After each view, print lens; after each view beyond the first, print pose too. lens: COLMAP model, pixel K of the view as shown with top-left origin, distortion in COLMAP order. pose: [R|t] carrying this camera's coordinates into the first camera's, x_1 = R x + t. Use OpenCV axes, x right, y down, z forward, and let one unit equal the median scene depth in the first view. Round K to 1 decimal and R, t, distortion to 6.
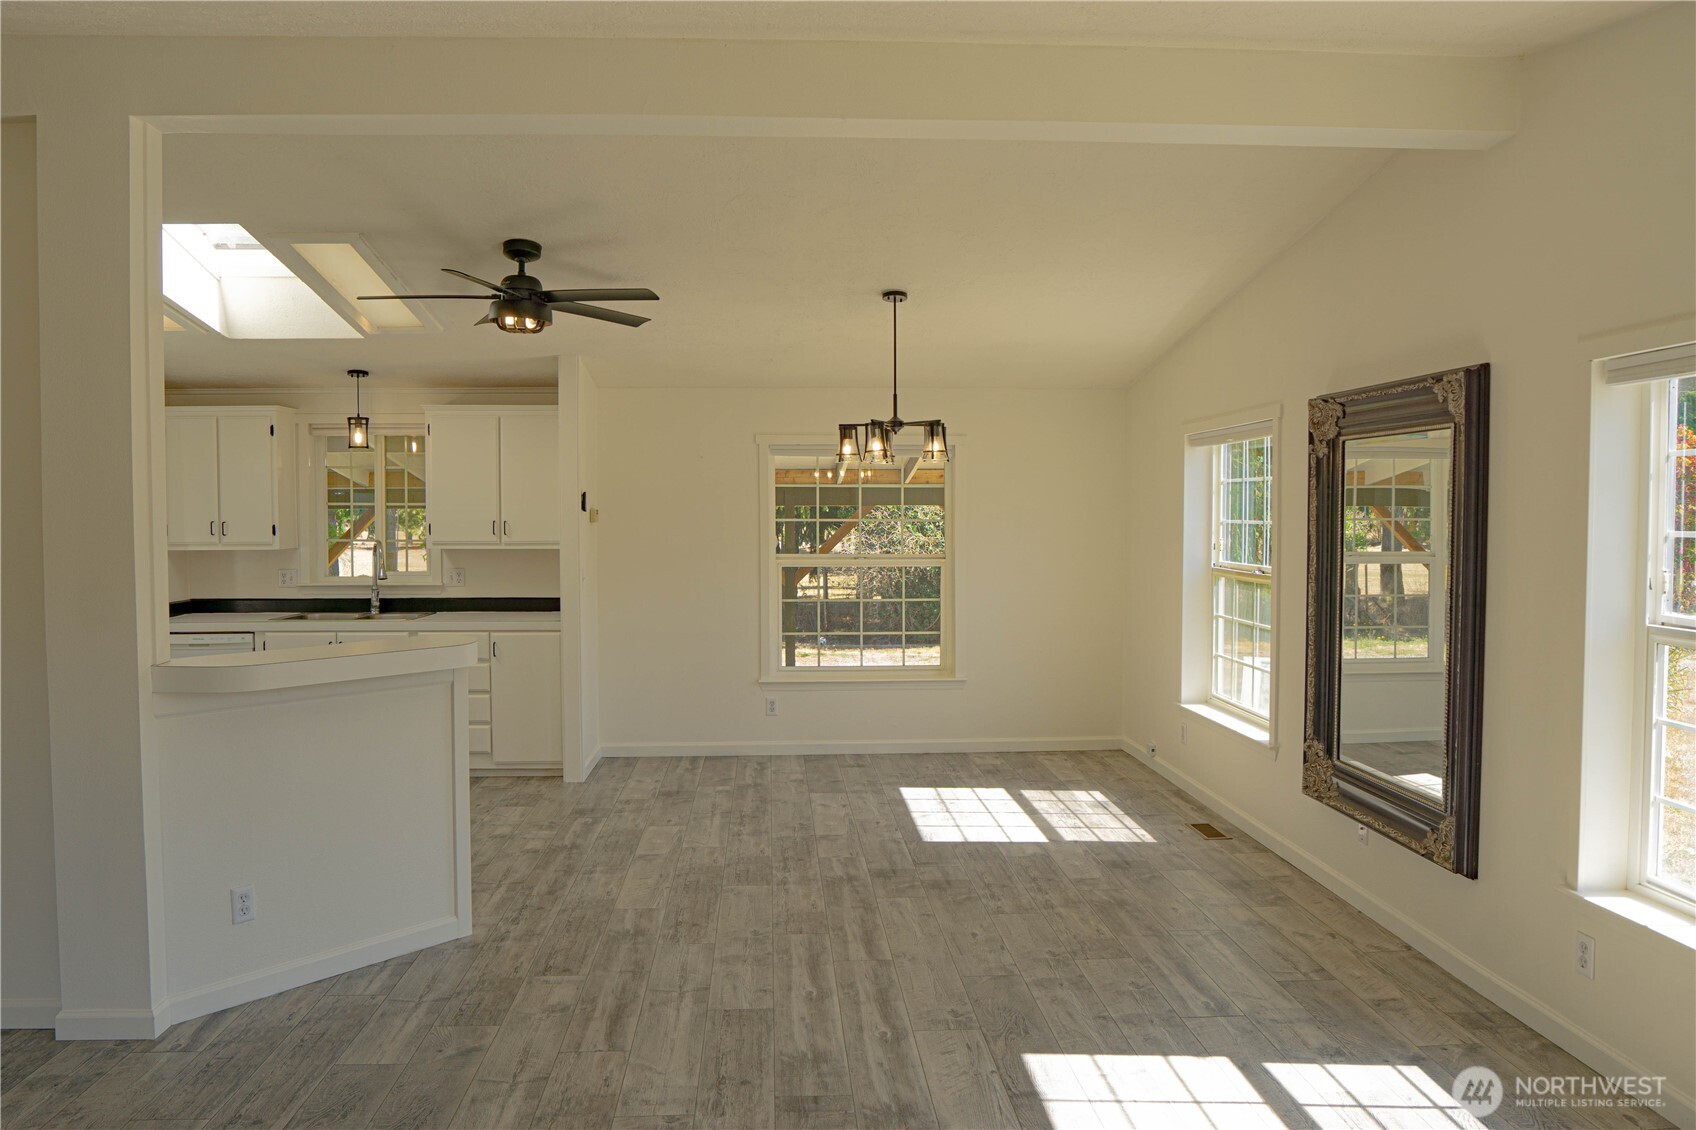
lens RADIAL K [[1214.5, 0, 849.9], [0, 1214.5, 557.4], [0, 0, 1]] dist [-0.074684, 0.039555]
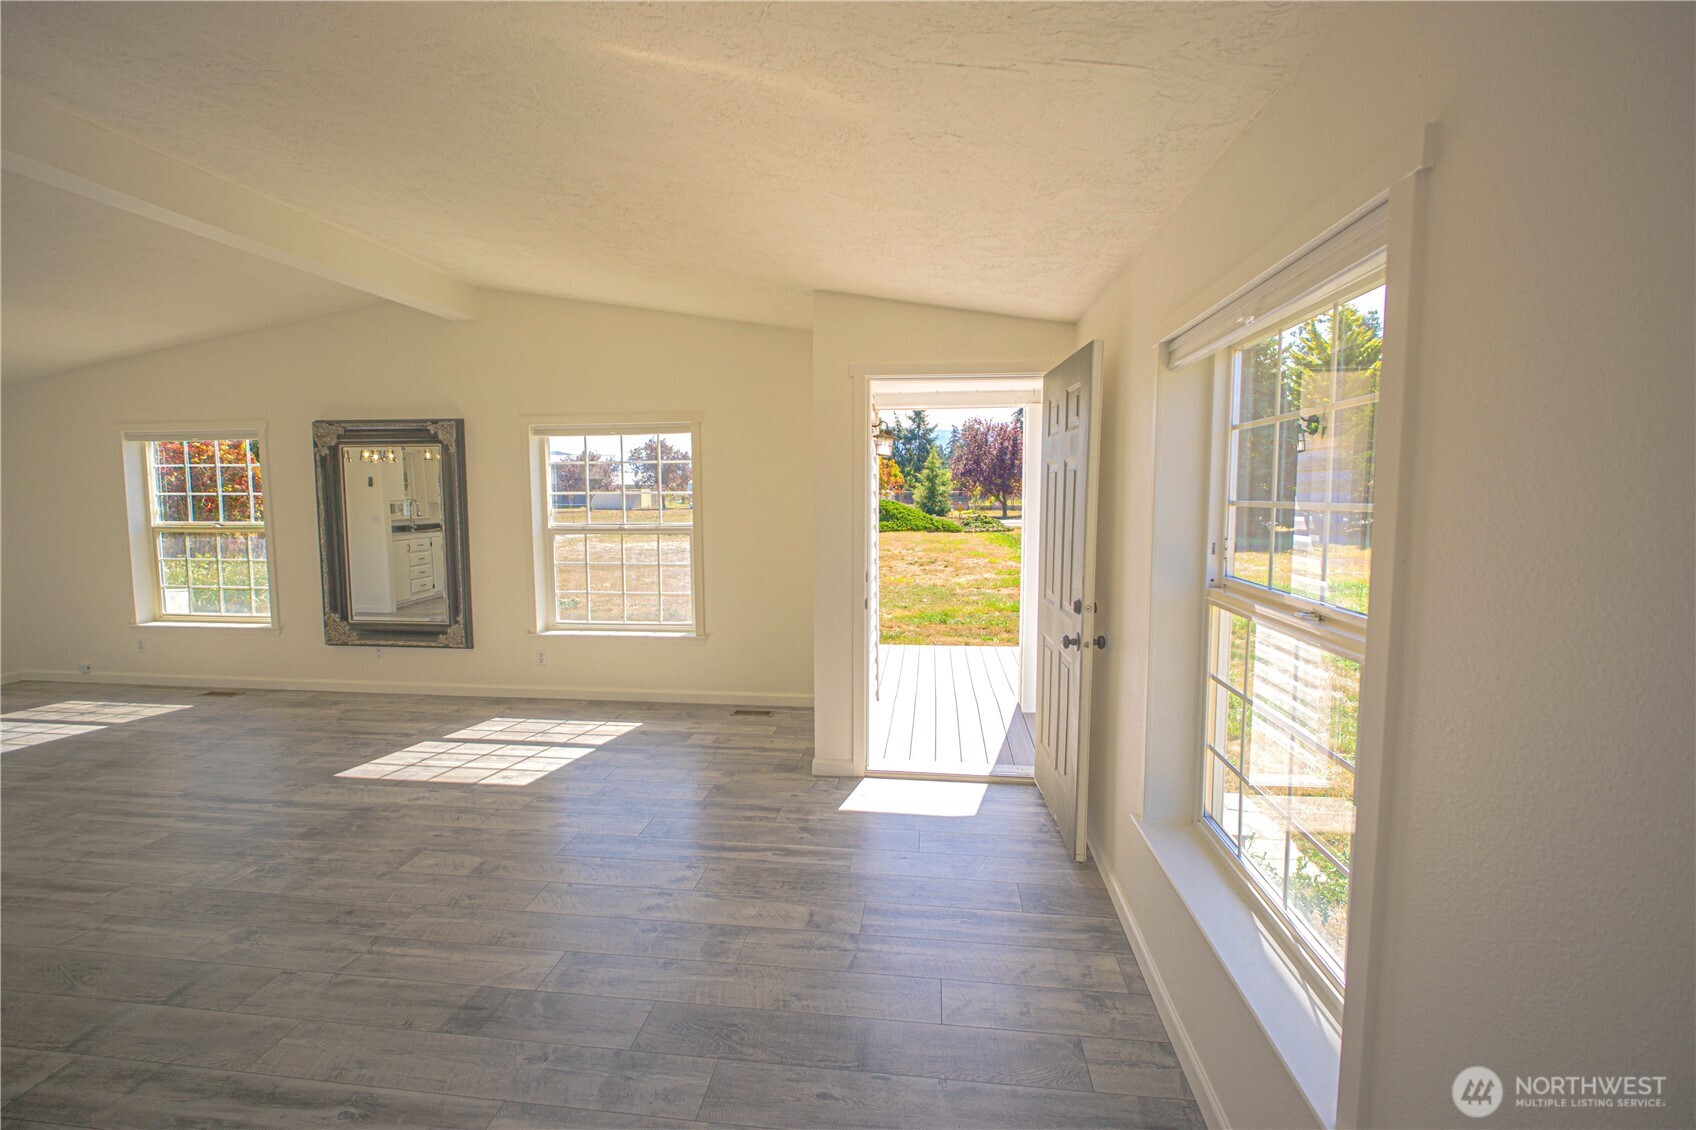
lens RADIAL K [[763.5, 0, 849.3], [0, 763.5, 556.6], [0, 0, 1]] dist [-0.015348, -0.000115]
pose [[0.173694, -0.088112, 0.980850, -0.600973], [0.041106, 0.995770, 0.082173, 0.005815], [-0.983941, 0.026045, 0.176581, 0.032800]]
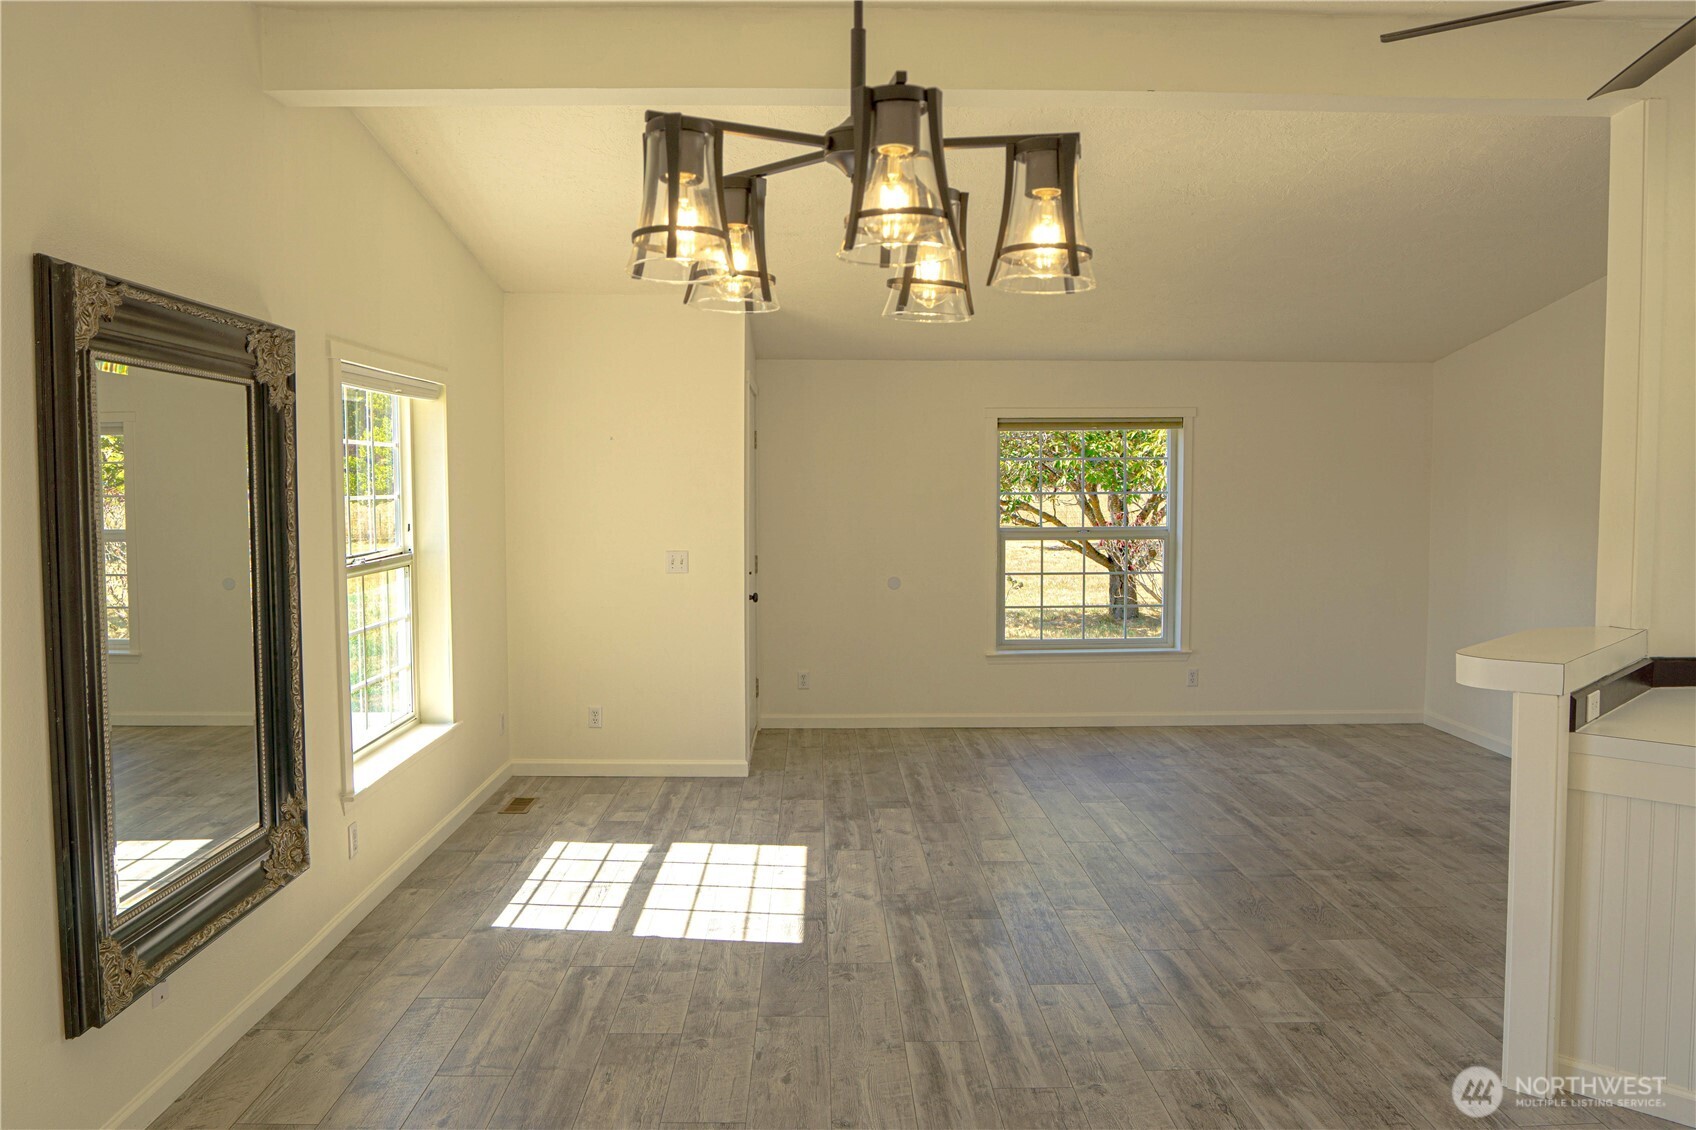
lens RADIAL K [[1214.5, 0, 817.6], [0, 1214.5, 550.2], [0, 0, 1]] dist [-0.074684, 0.039555]
pose [[-0.997735, -0.001323, 0.067250, 0.034403], [0.005146, 0.995375, 0.095928, -0.059315], [-0.067066, 0.096057, -0.993114, 1.520828]]
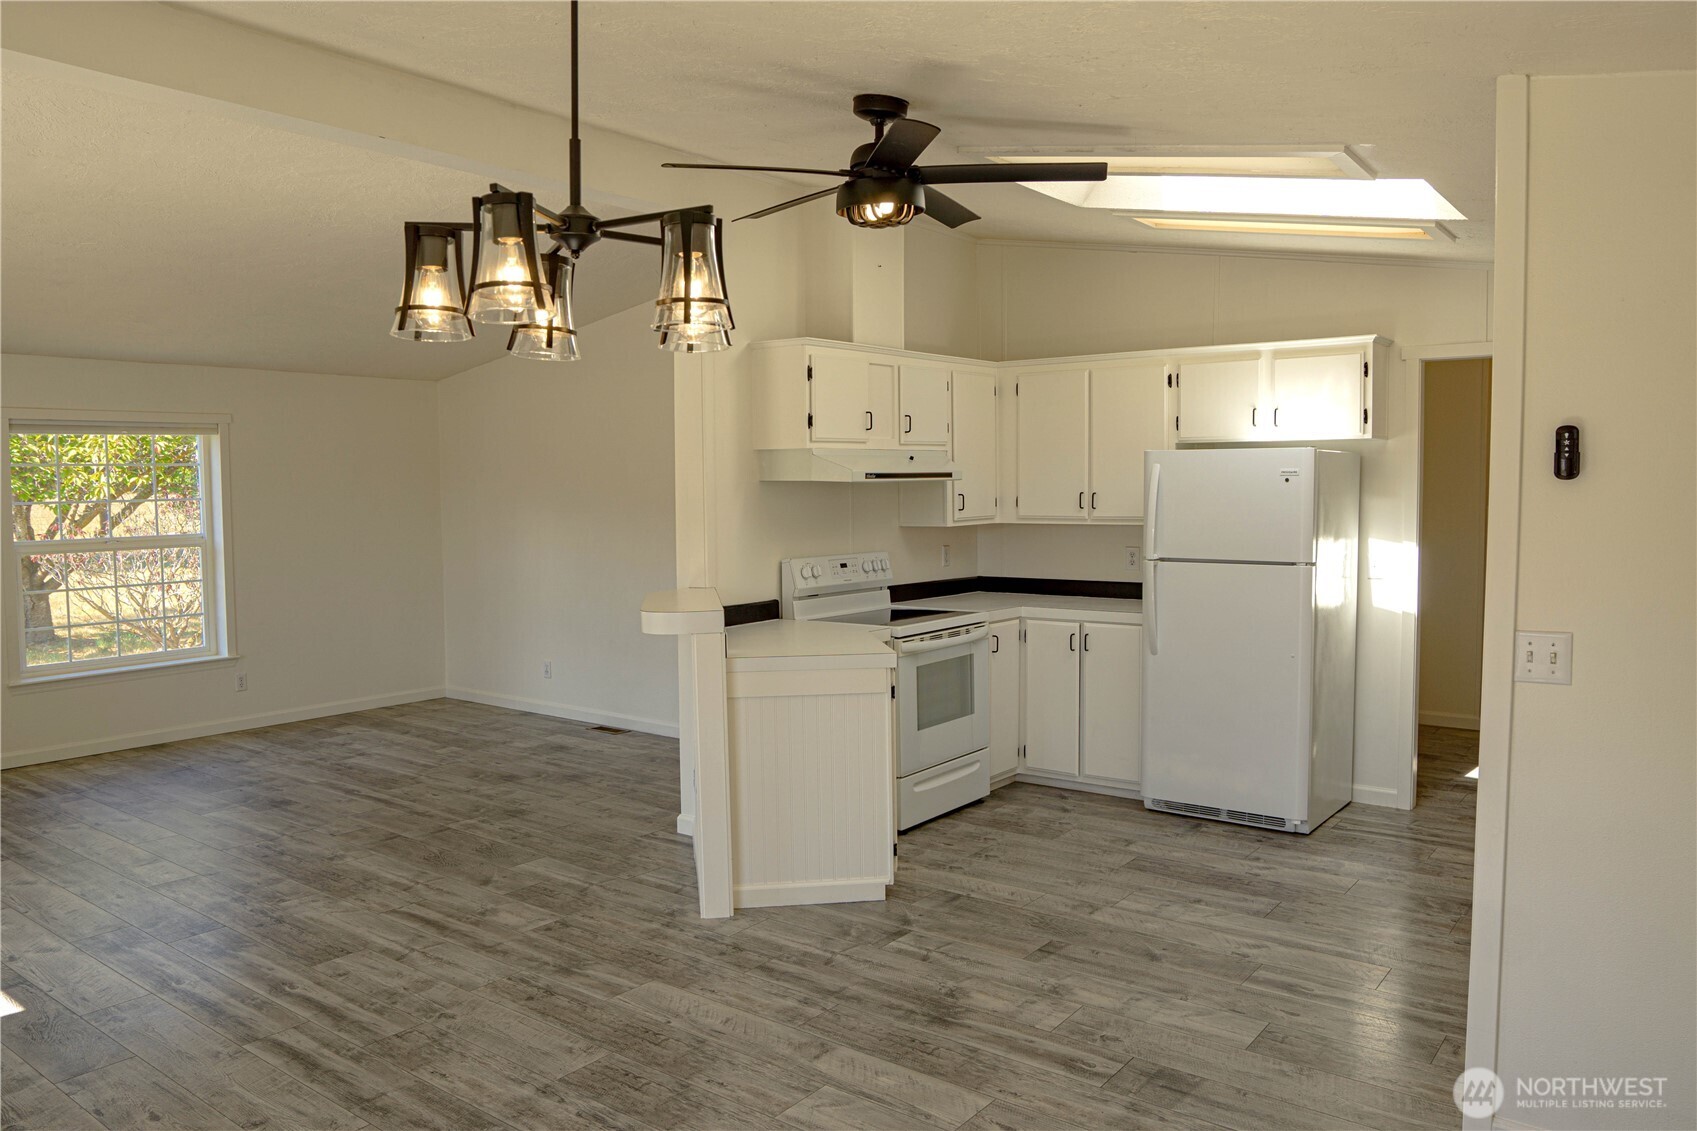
lens RADIAL K [[1215.2, 0, 824.2], [0, 1215.2, 567.0], [0, 0, 1]] dist [-0.074684, 0.039555]
pose [[-0.670899, 0.055237, -0.739489, 0.293275], [-0.023149, 0.995176, 0.095338, -0.057411], [0.741188, 0.081080, -0.666383, 1.537995]]
